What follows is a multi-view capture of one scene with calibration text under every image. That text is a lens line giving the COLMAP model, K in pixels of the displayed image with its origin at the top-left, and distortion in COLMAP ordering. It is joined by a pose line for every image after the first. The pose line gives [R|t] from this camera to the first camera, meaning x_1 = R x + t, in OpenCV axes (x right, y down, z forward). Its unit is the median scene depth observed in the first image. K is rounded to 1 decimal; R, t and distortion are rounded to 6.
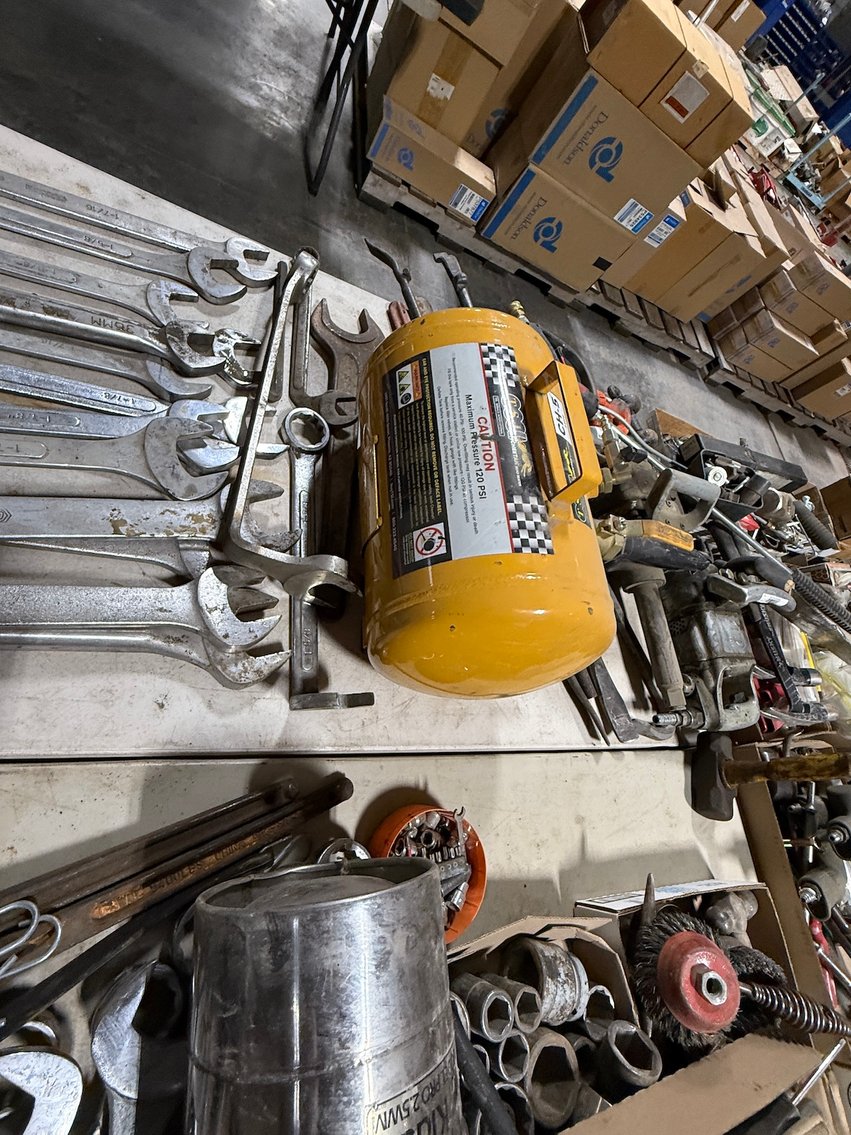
lens RADIAL K [[524.6, 0, 424.8], [0, 524.6, 563.6], [0, 0, 1]] dist [-0.000112, -0.000810]
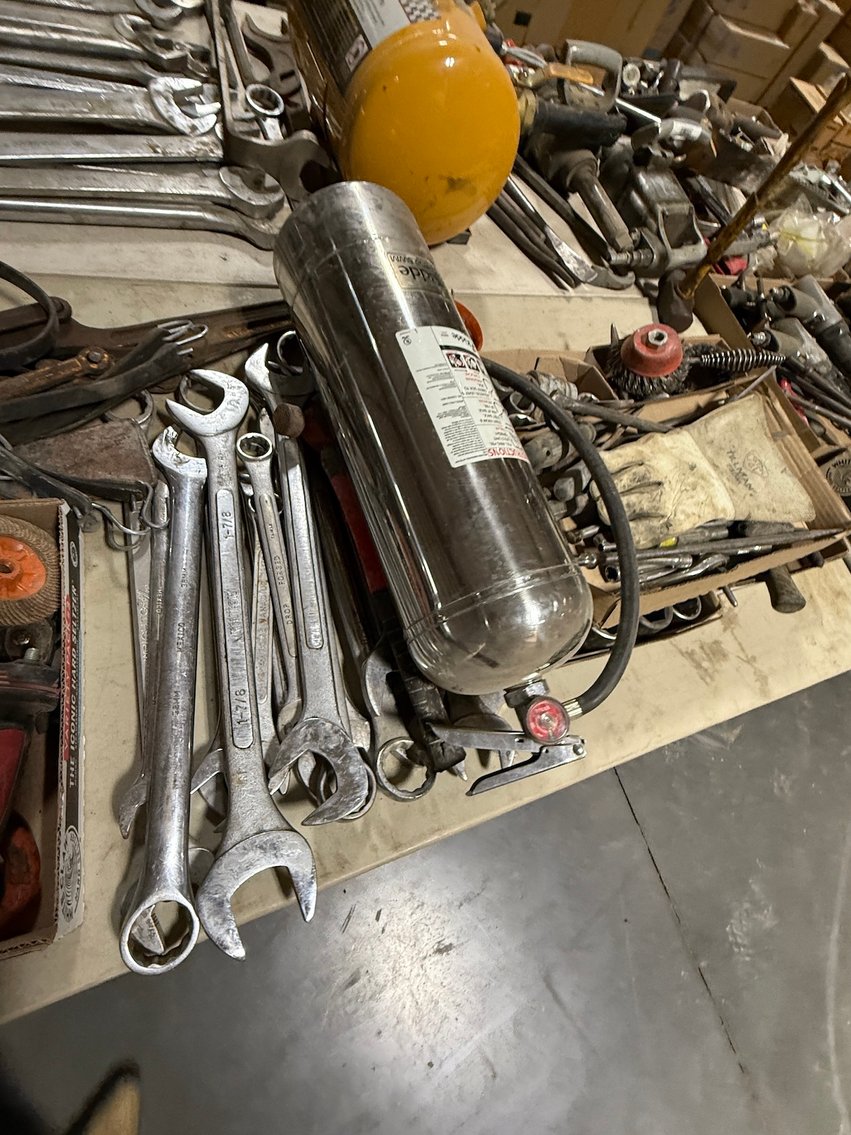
lens RADIAL K [[524.6, 0, 428.4], [0, 524.6, 568.0], [0, 0, 1]] dist [-0.000112, -0.000810]
pose [[0.950040, -0.290088, -0.115210, -0.027549], [0.302613, 0.946482, 0.112239, 0.687103], [0.076485, -0.141496, 0.986980, -0.328806]]
